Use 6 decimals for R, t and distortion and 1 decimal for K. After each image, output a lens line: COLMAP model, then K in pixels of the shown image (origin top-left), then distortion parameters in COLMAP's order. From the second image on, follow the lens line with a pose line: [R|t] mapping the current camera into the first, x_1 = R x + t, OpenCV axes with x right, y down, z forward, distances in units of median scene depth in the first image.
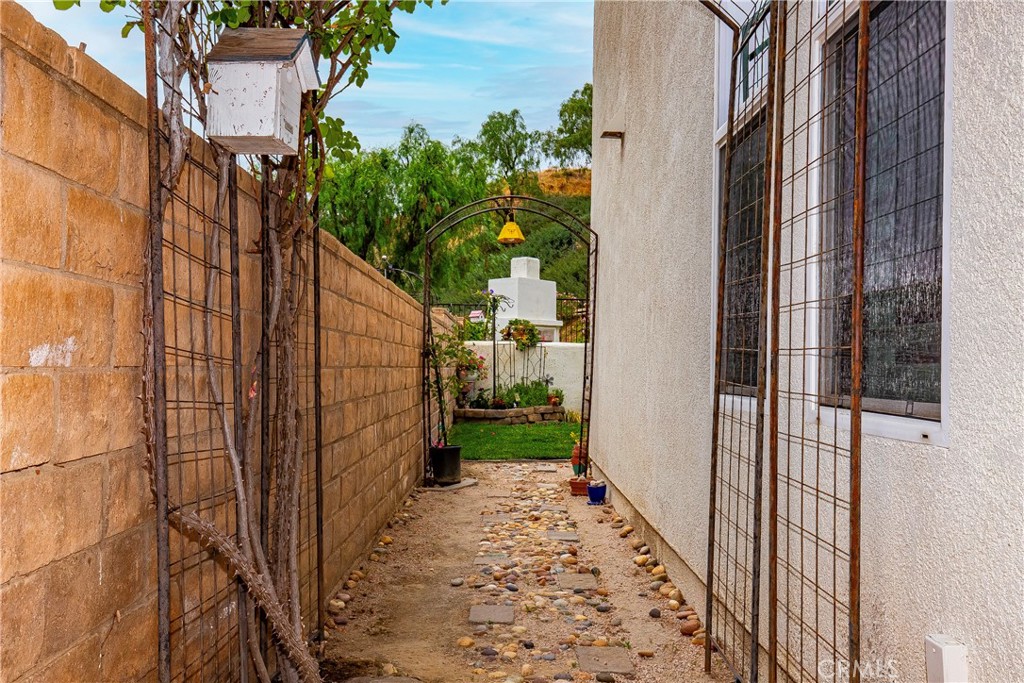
lens RADIAL K [[981.5, 0, 512.2], [0, 981.5, 343.1], [0, 0, 1]] dist [-0.009058, 0.000000]
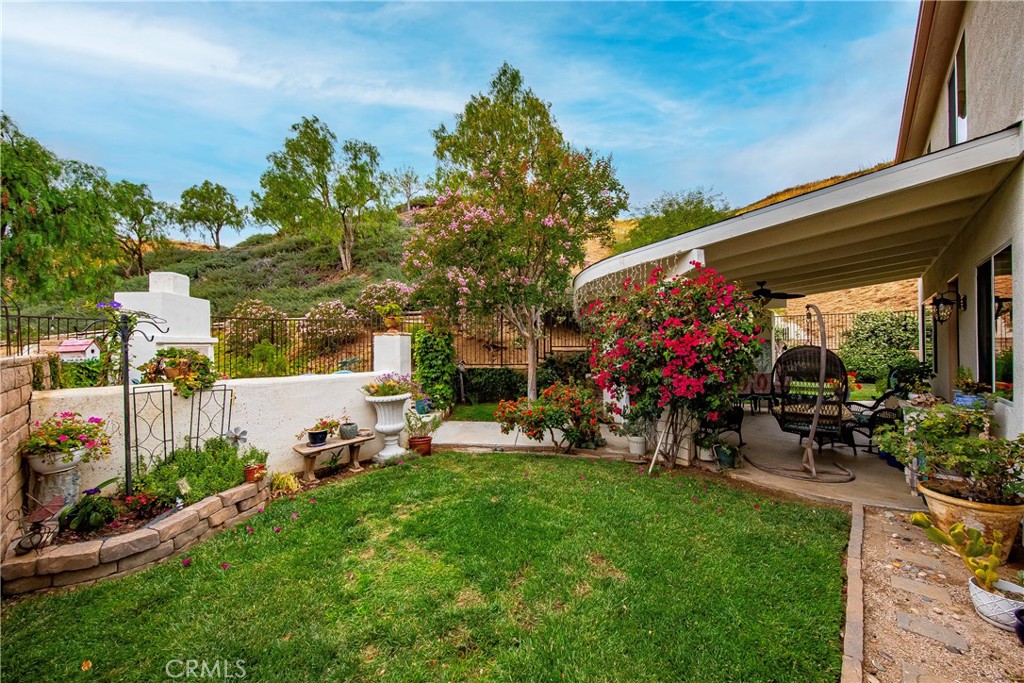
lens RADIAL K [[380.7, 0, 519.1], [0, 380.7, 341.0], [0, 0, 1]] dist [0.000542, -0.000865]
pose [[0.706935, -0.010429, 0.707202, -0.012323], [0.001404, 0.999910, 0.013342, -0.032644], [-0.707277, -0.008439, 0.706886, 0.649507]]
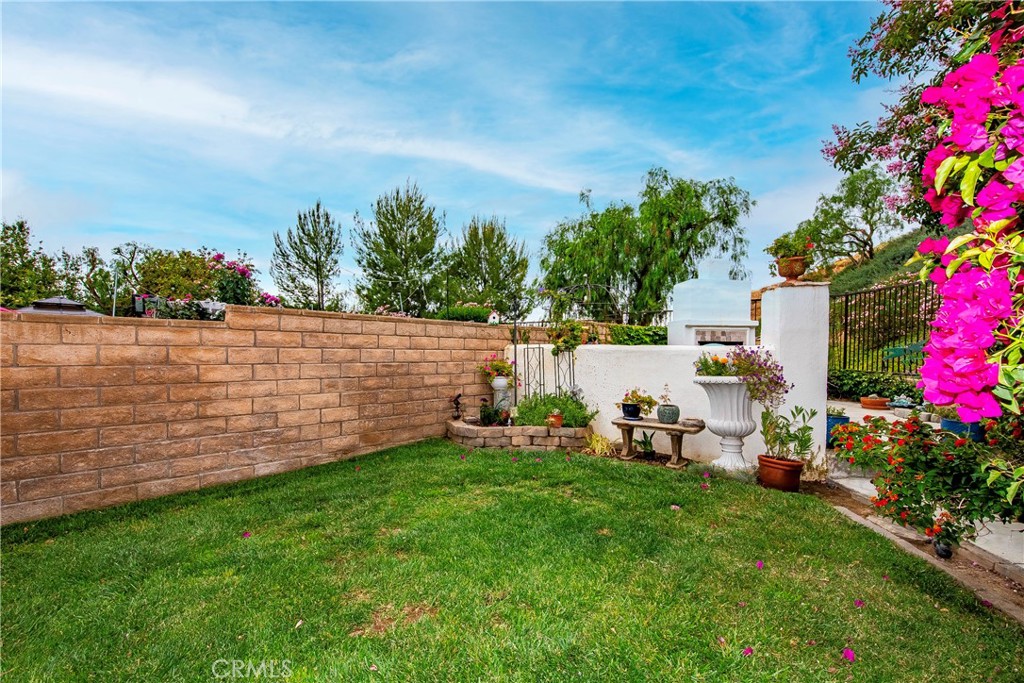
lens RADIAL K [[456.0, 0, 514.6], [0, 456.0, 347.9], [0, 0, 1]] dist [0.012400, 0.000146]
pose [[0.714754, -0.006056, -0.699350, 0.256729], [0.011146, 0.999934, 0.002733, -0.000047], [0.699288, -0.009748, 0.714774, 0.678246]]
